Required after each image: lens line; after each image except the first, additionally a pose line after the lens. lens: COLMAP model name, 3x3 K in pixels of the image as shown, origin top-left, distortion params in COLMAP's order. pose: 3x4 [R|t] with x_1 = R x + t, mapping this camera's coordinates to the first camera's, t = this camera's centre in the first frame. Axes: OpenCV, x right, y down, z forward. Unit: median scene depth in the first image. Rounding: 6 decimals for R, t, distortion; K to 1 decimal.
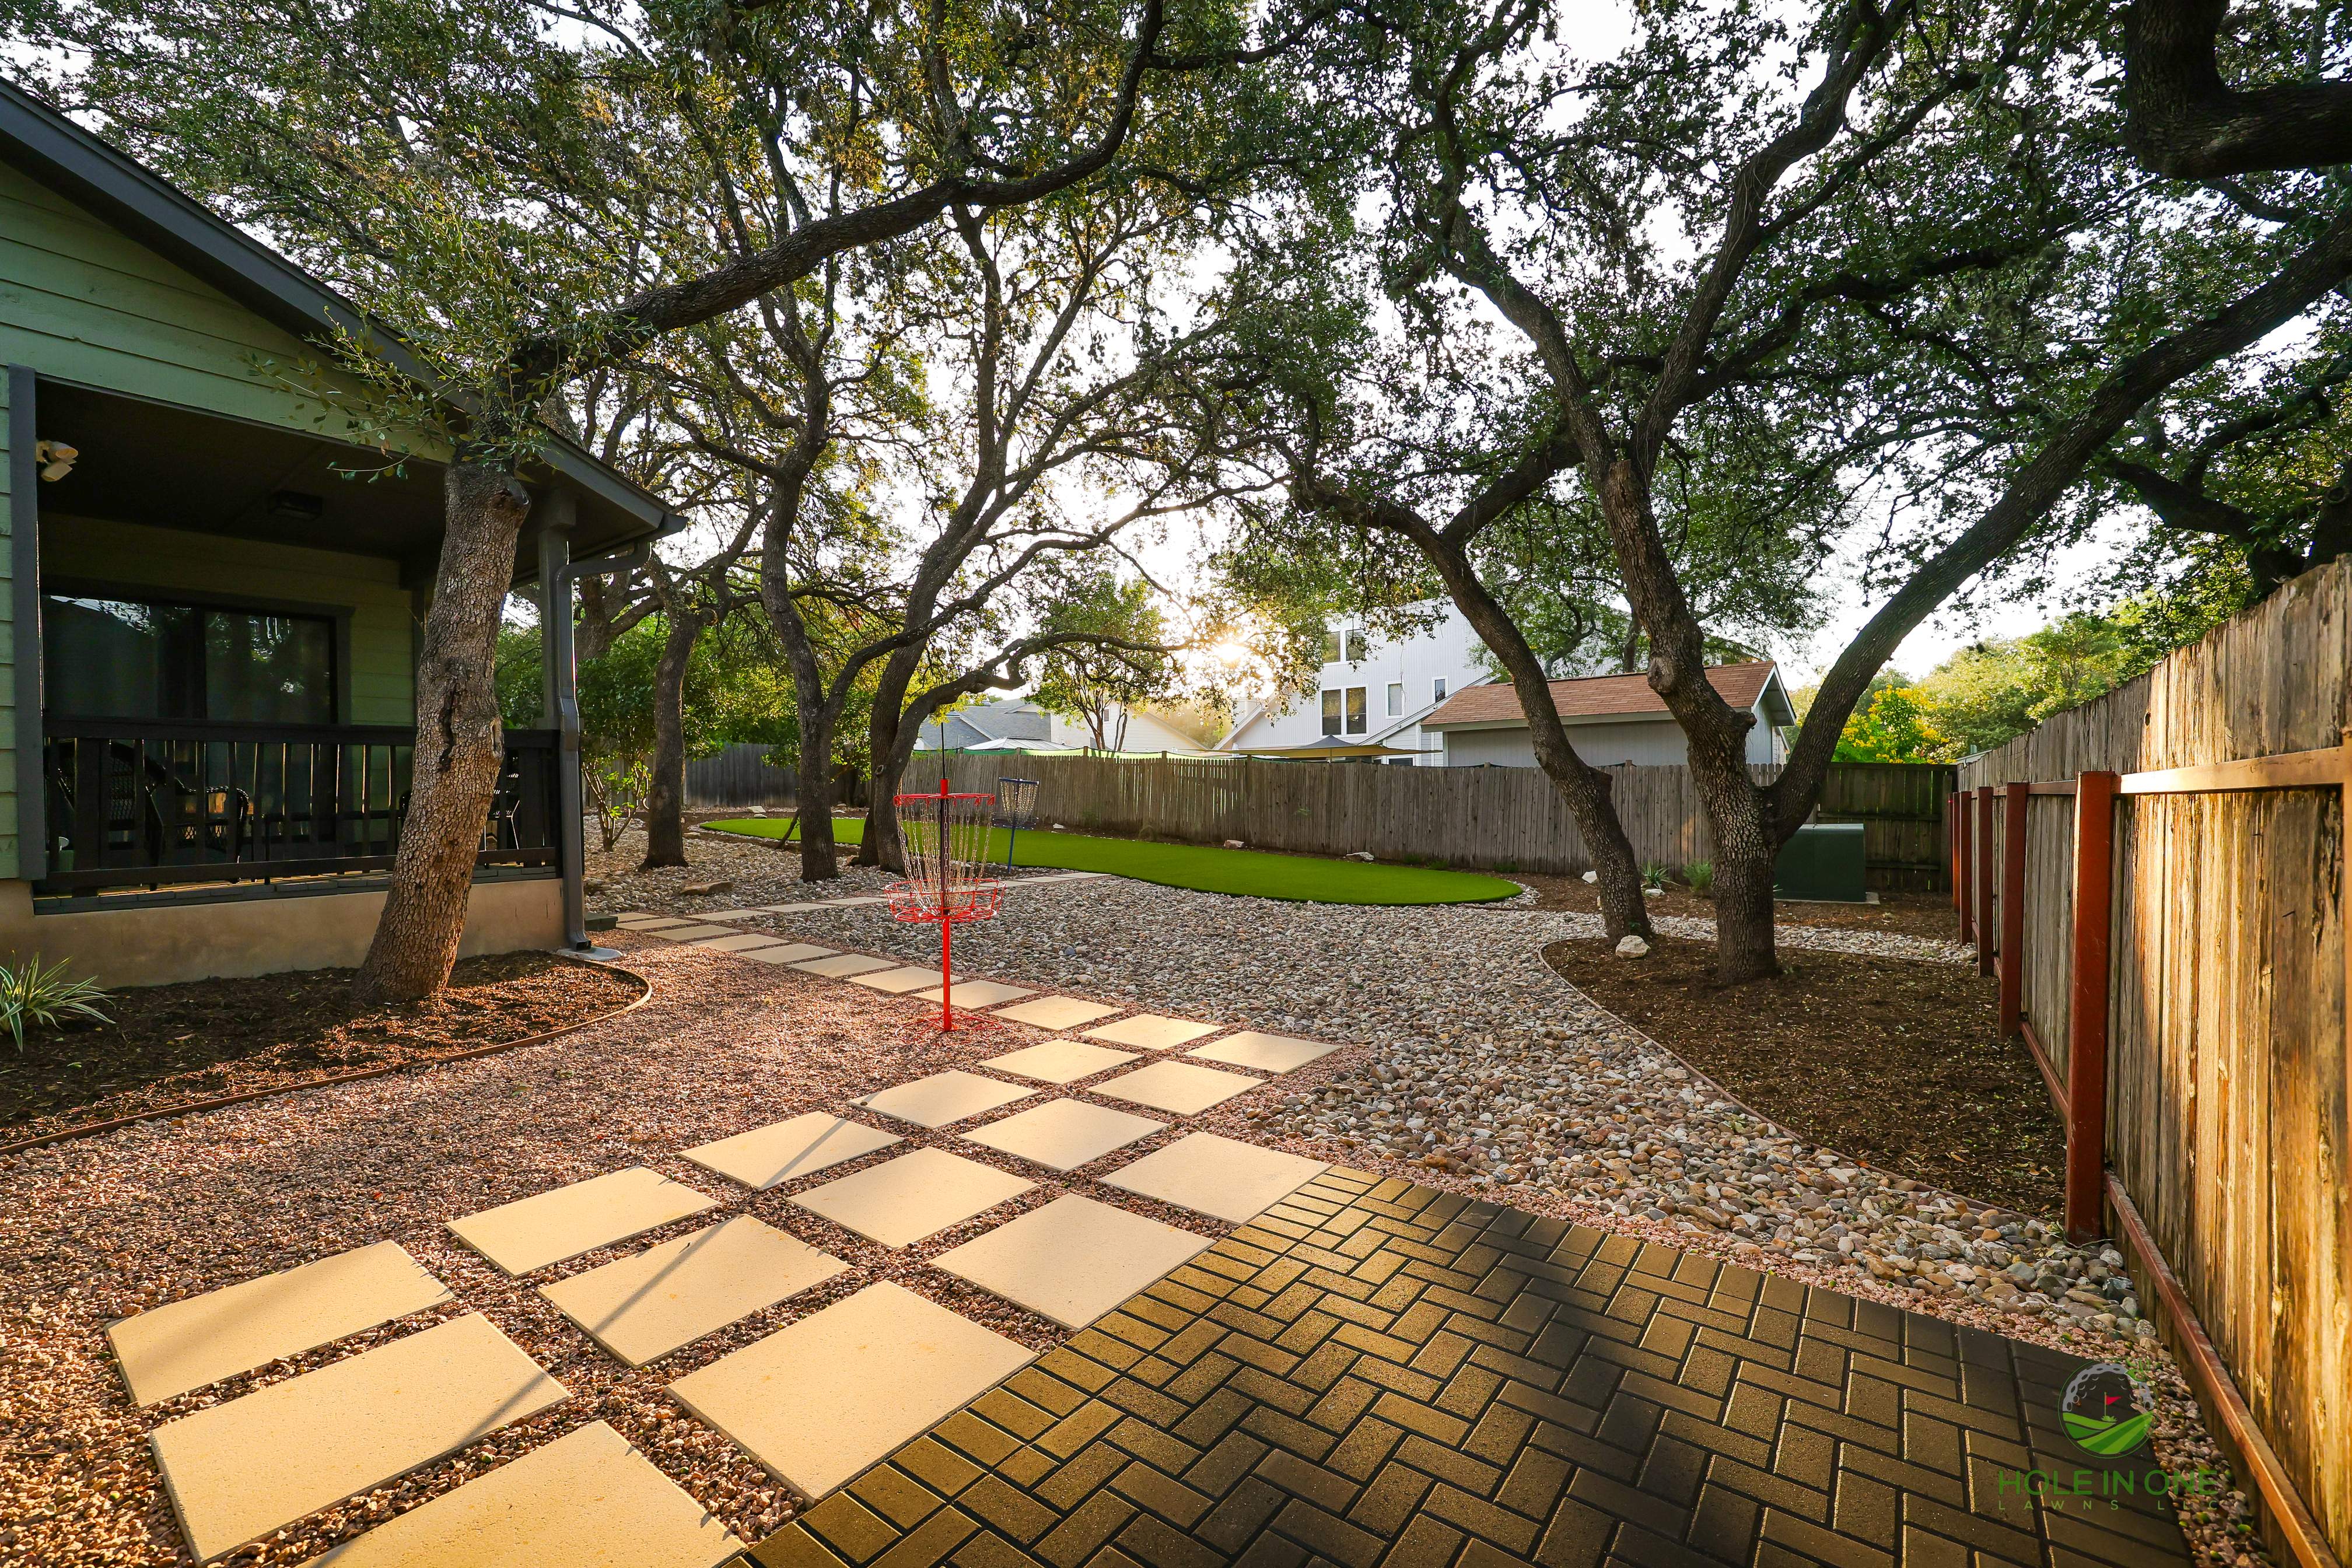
lens RADIAL K [[959.4, 0, 1159.3], [0, 959.4, 791.8], [0, 0, 1]] dist [0.006696, -0.001212]
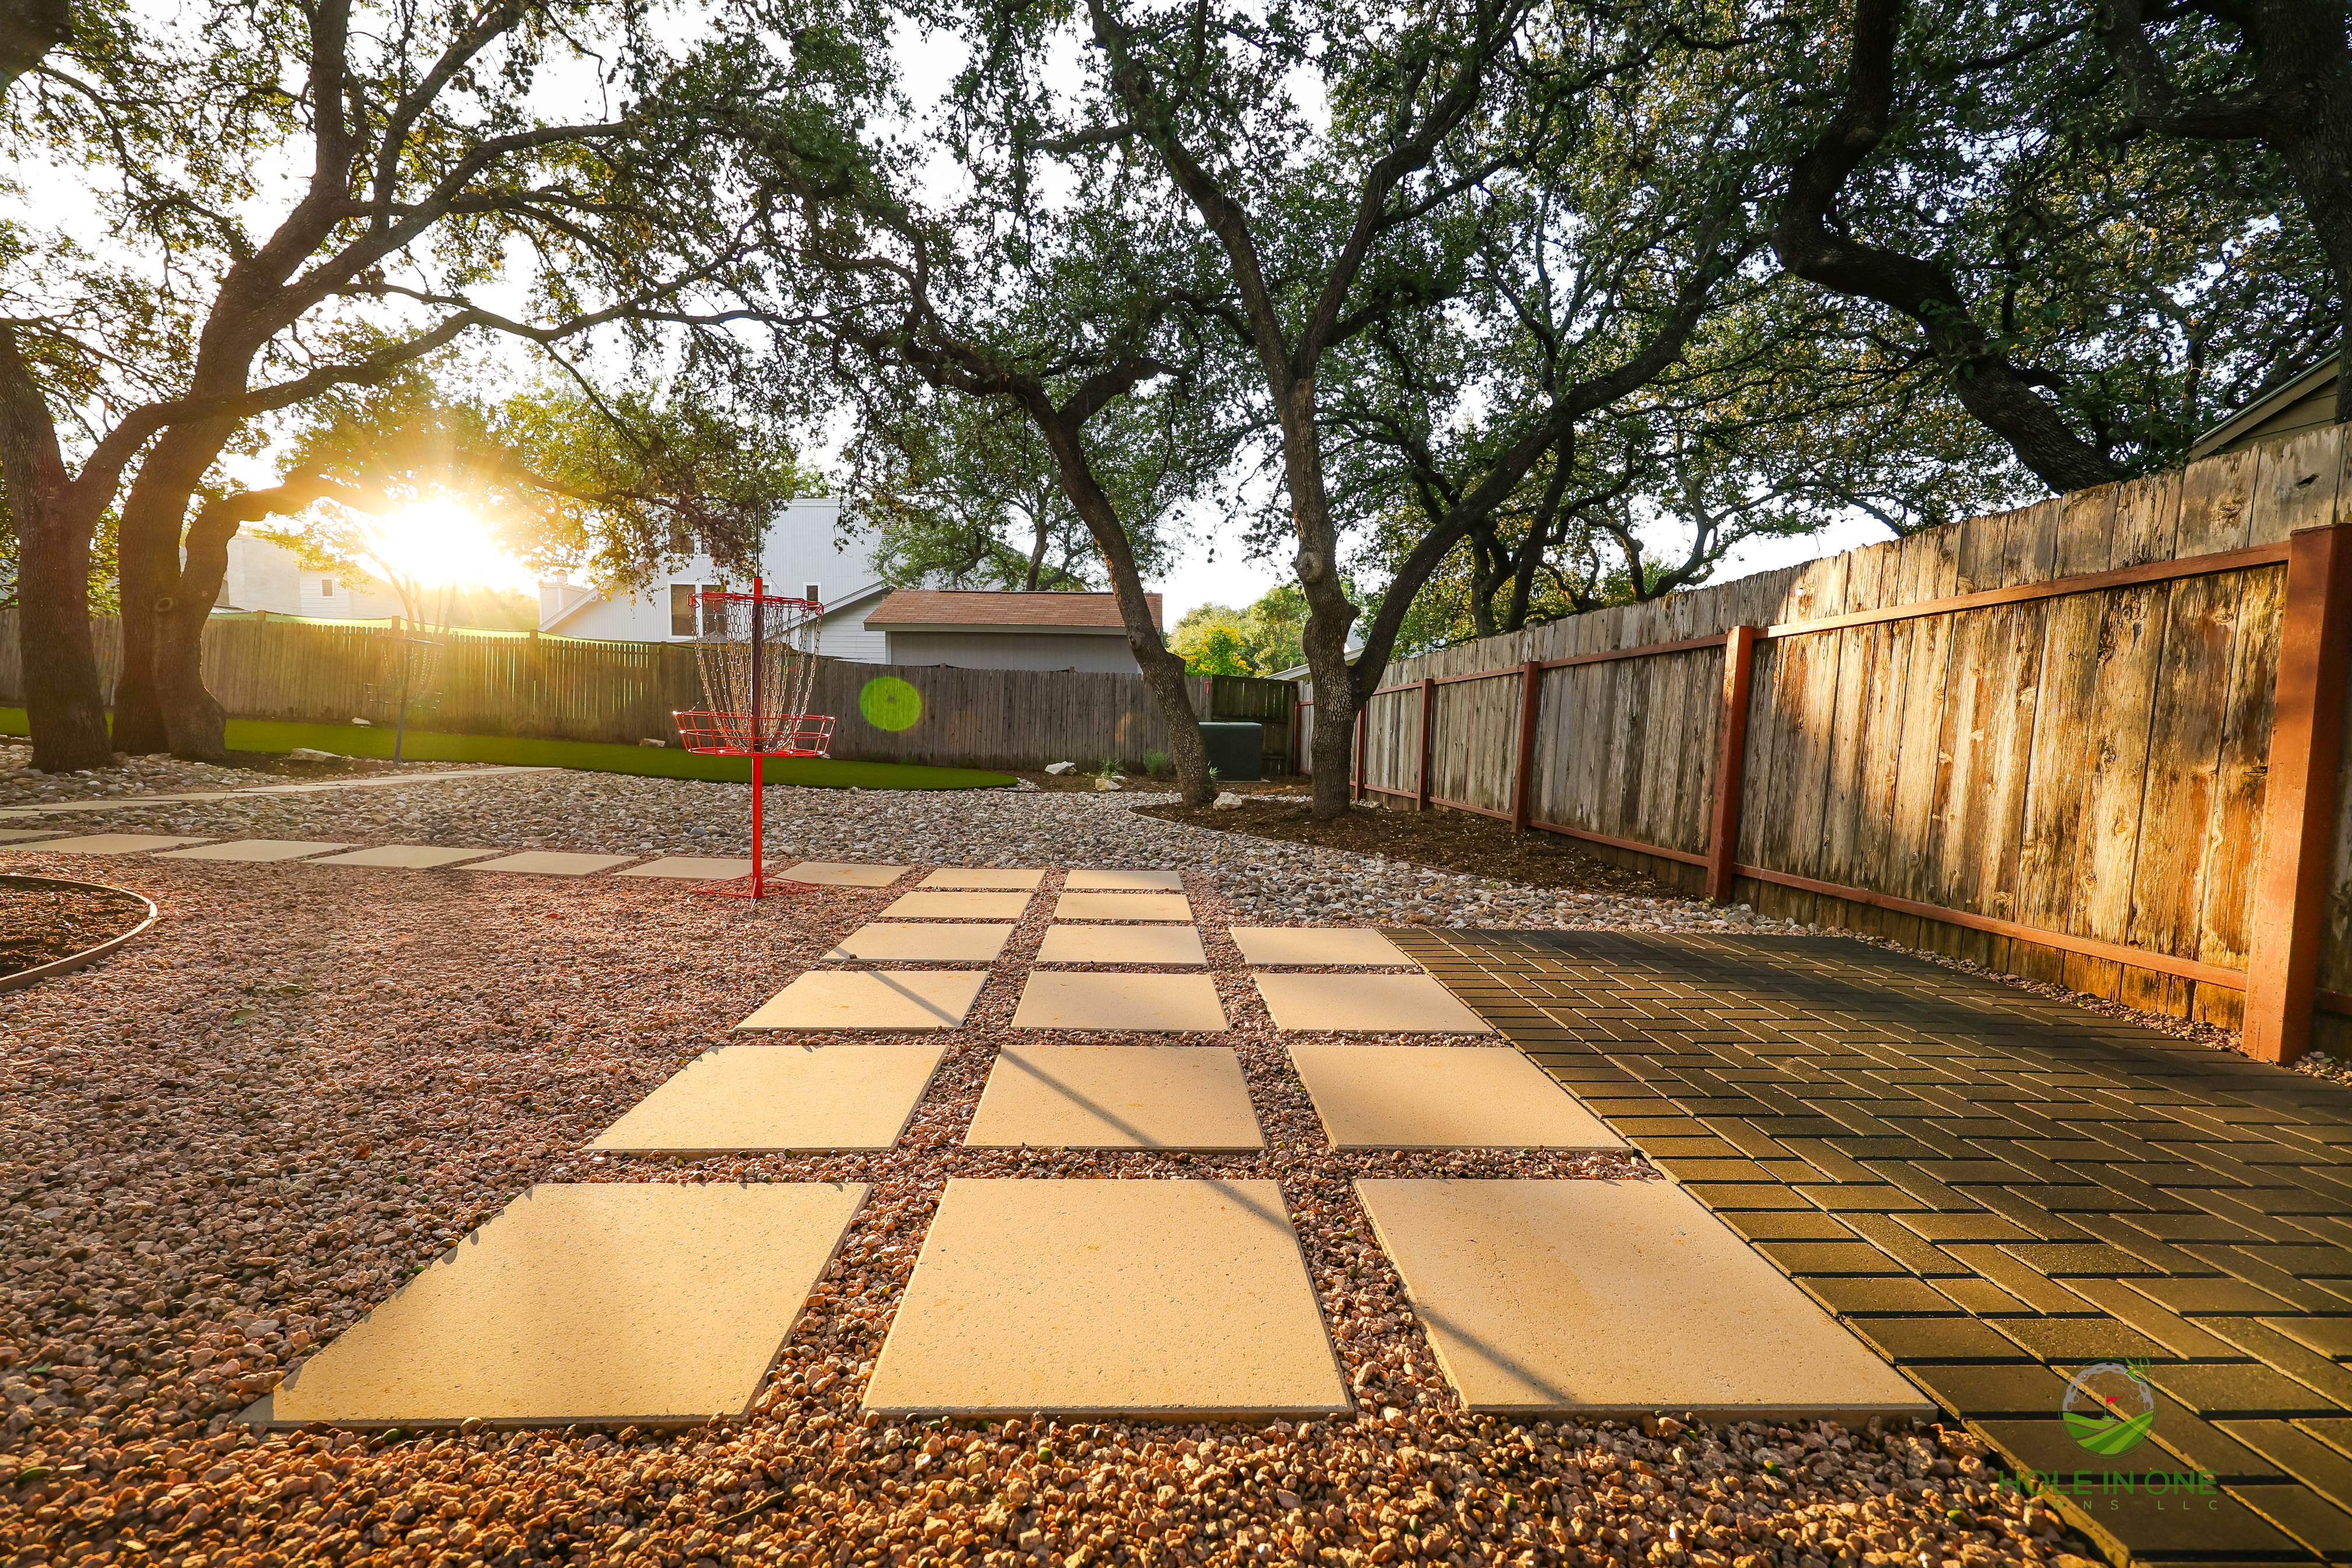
lens RADIAL K [[959.4, 0, 1153.9], [0, 959.4, 797.2], [0, 0, 1]] dist [0.006696, -0.001212]
pose [[0.771677, -0.025931, 0.635486, -0.403214], [-0.027584, 0.996864, 0.074172, 0.081721], [-0.635416, -0.074766, 0.768542, 0.154114]]
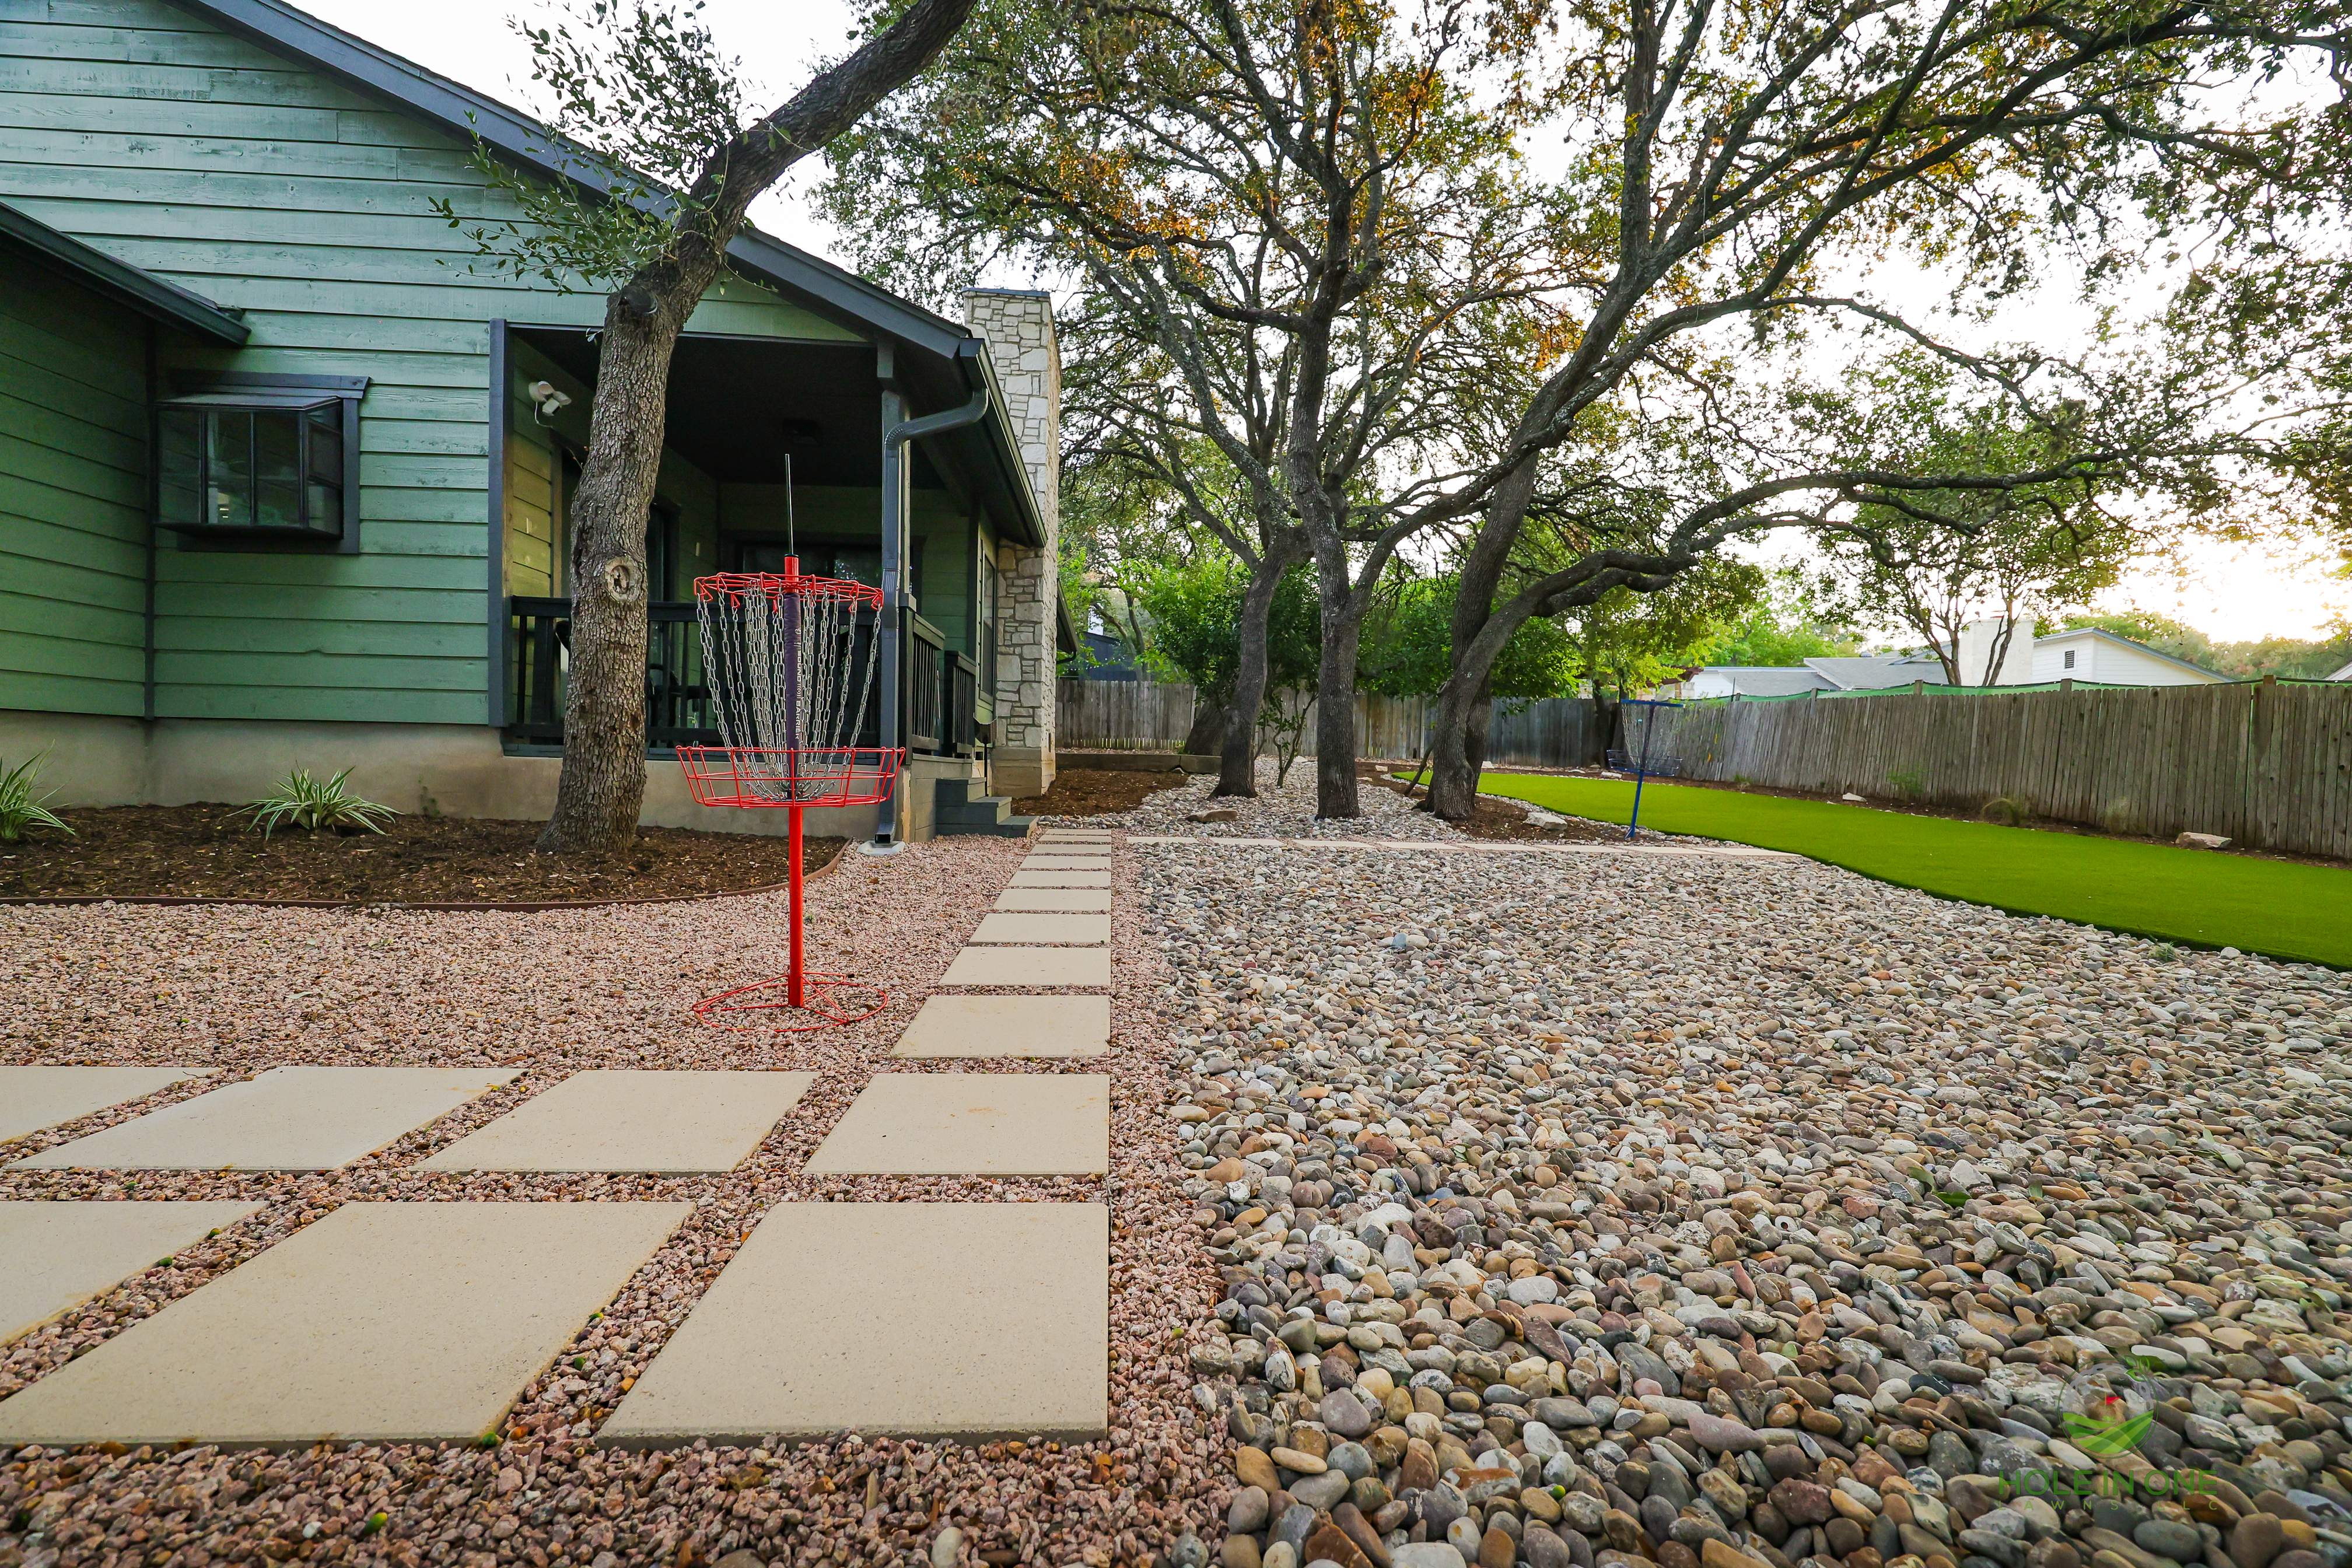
lens RADIAL K [[959.4, 0, 1160.1], [0, 959.4, 787.0], [0, 0, 1]] dist [0.006696, -0.001212]
pose [[0.663237, 0.046385, -0.746971, 0.288457], [-0.032262, 0.998922, 0.033385, 0.080008], [0.747714, 0.001957, 0.664018, 0.671823]]
